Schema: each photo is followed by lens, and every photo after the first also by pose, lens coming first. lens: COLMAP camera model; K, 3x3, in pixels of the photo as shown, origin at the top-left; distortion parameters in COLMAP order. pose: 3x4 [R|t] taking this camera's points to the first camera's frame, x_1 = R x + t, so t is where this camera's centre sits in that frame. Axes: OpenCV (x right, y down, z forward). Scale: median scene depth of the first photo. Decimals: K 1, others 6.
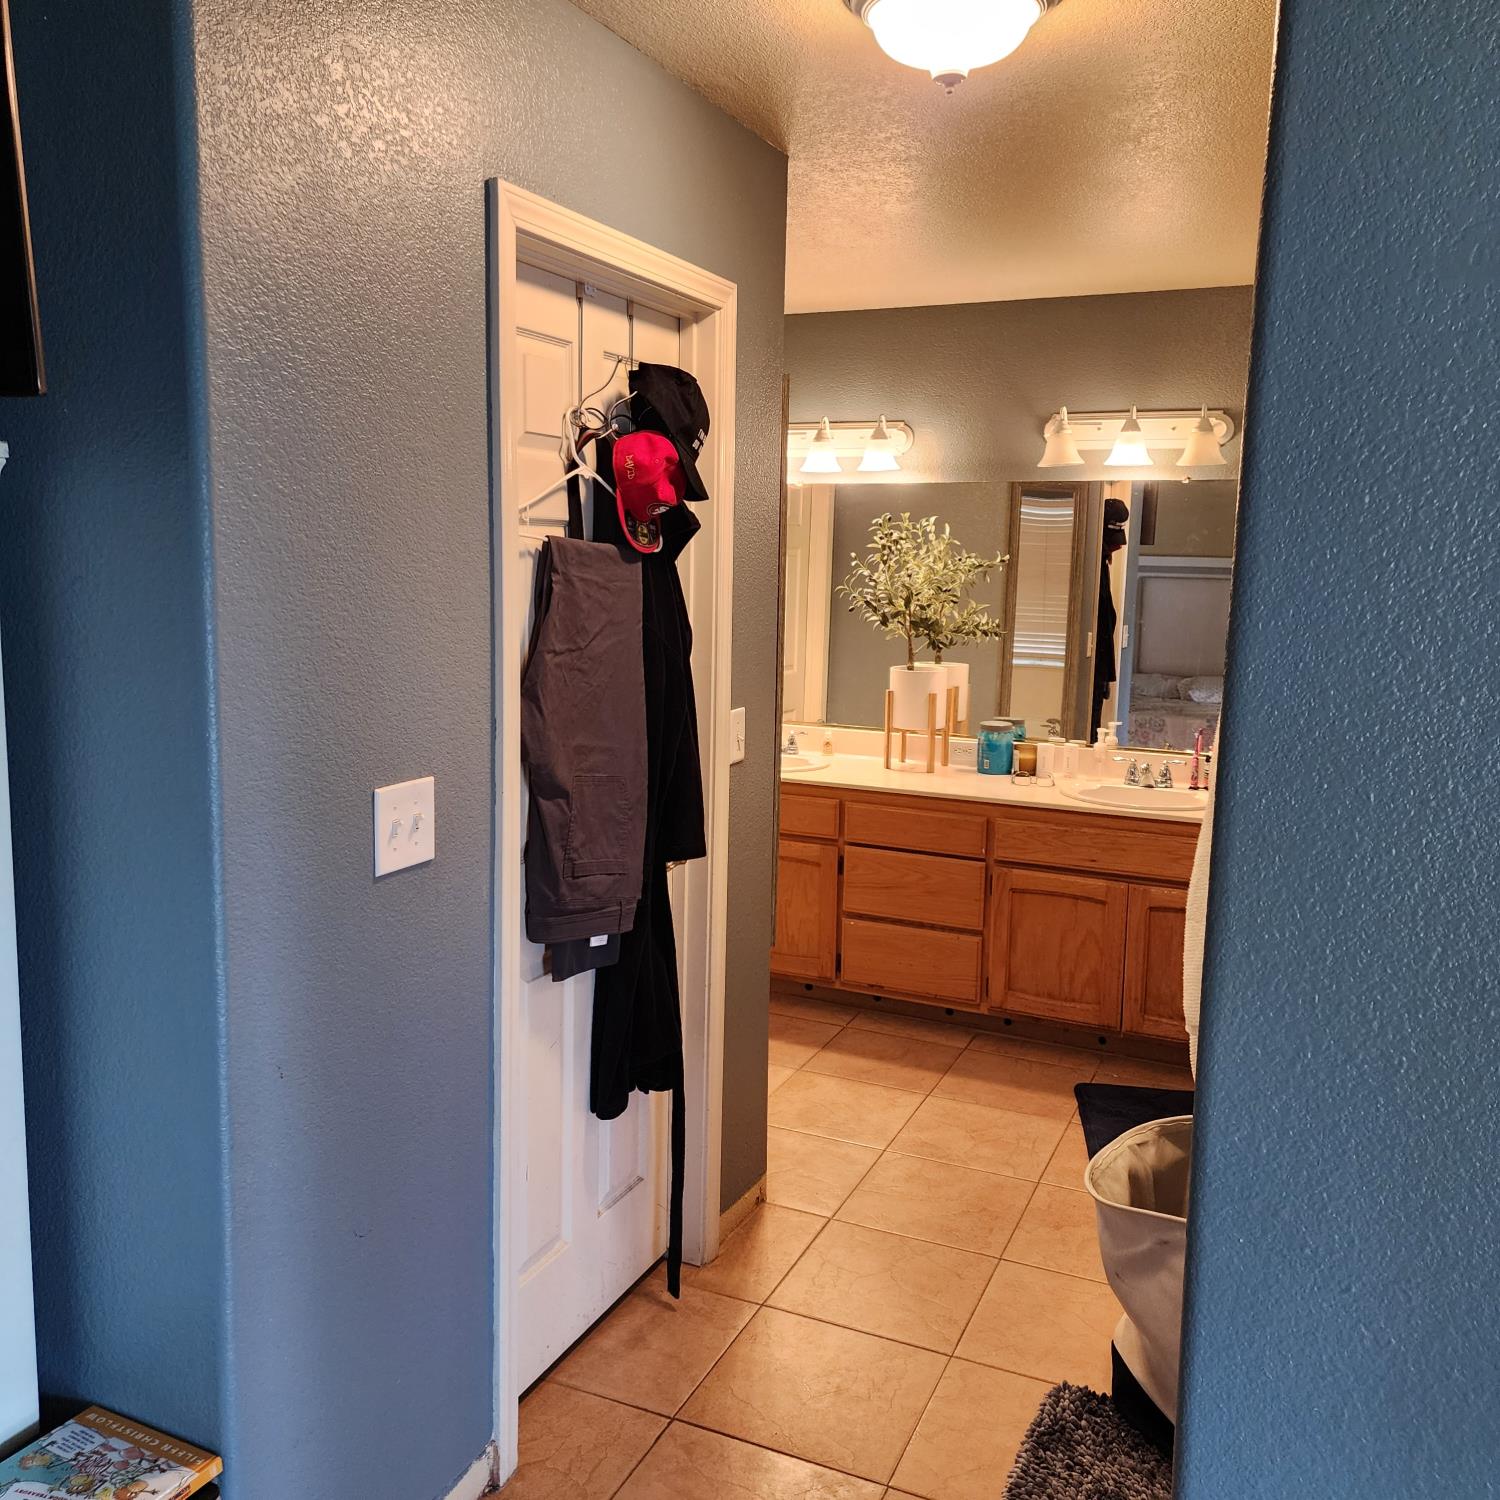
lens RADIAL K [[1334.9, 0, 749.4], [0, 1334.9, 754.9], [0, 0, 1]] dist [0.096369, -0.104993]
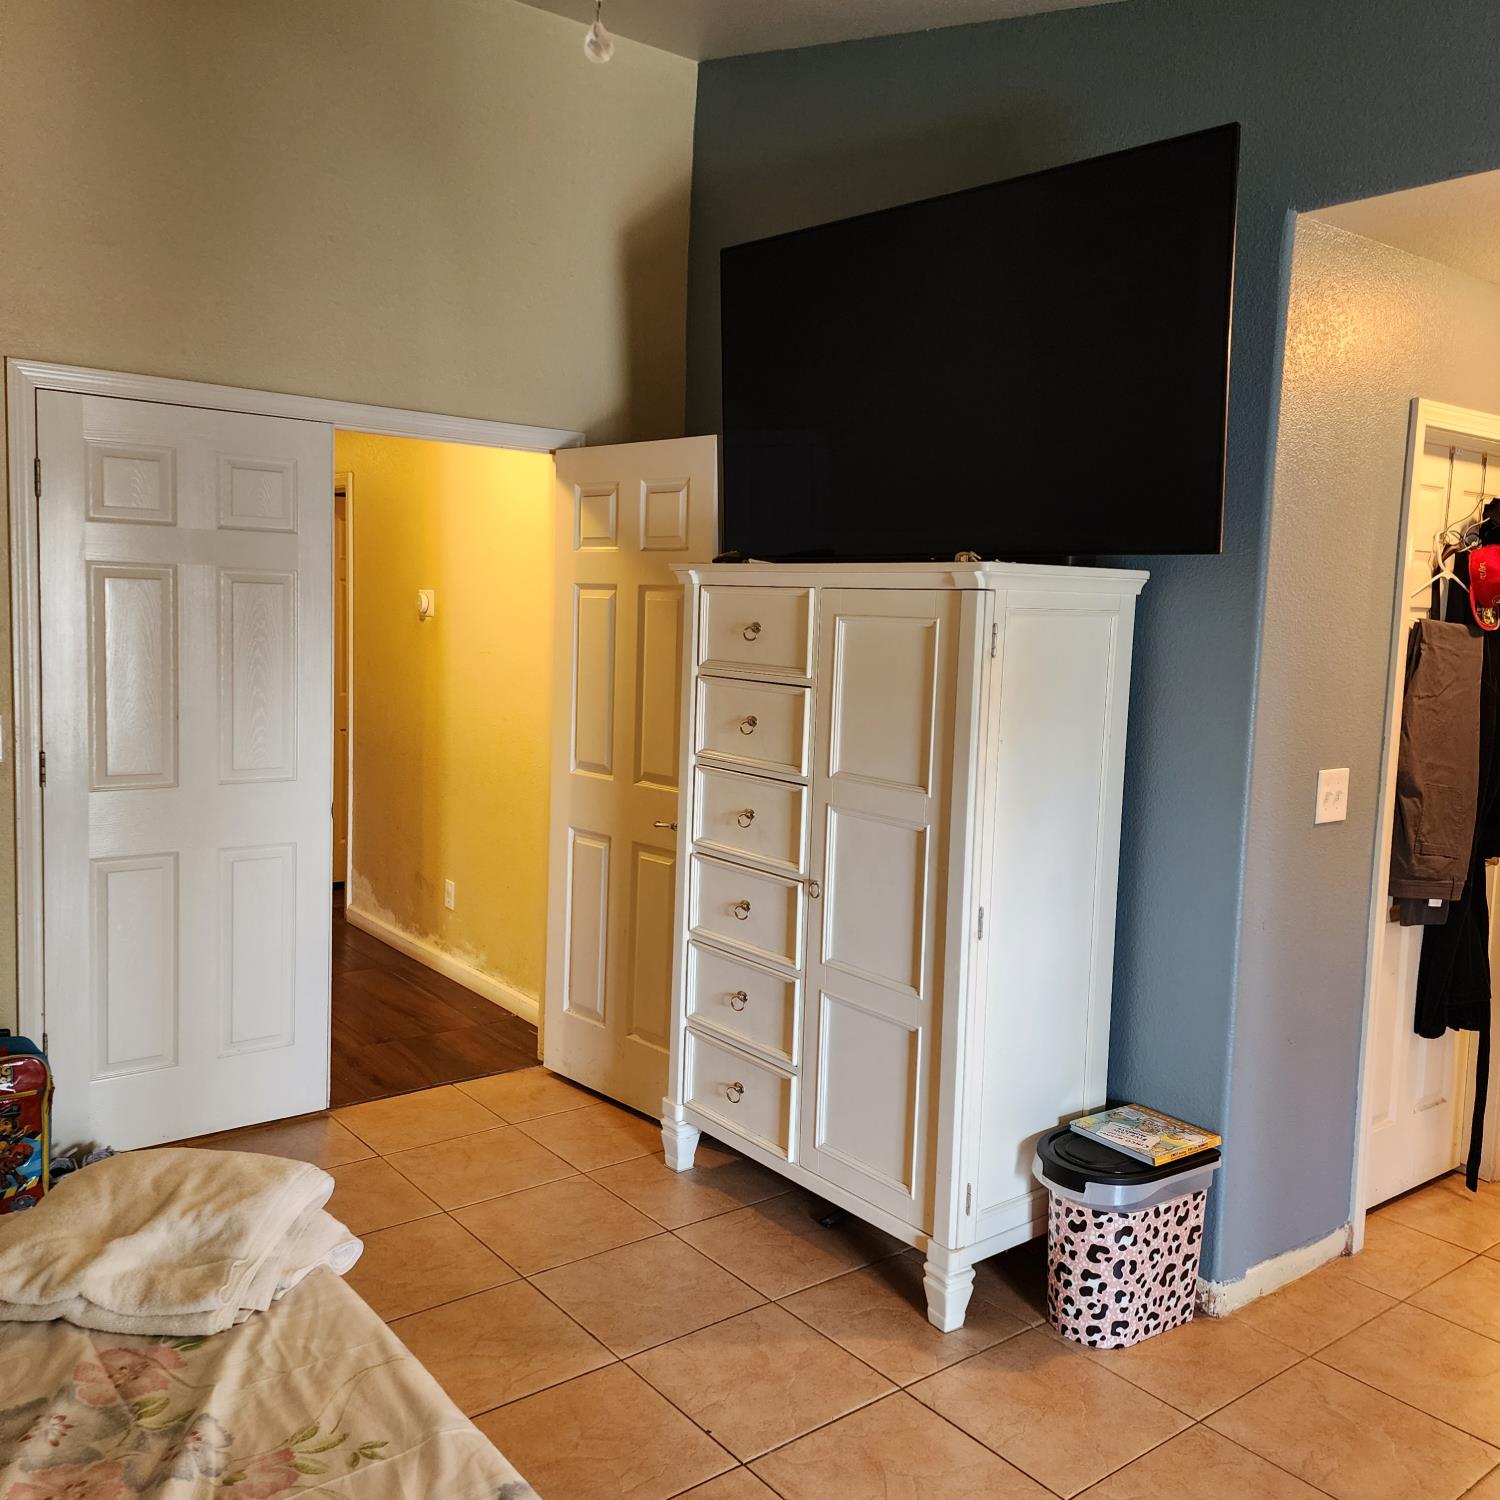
lens RADIAL K [[1334.9, 0, 746.8], [0, 1334.9, 739.8], [0, 0, 1]] dist [0.096369, -0.104993]
pose [[0.885414, 0.051742, -0.461914, -0.104706], [-0.083034, 0.995406, -0.047661, 0.098760], [0.457326, 0.080554, 0.885643, -0.627947]]
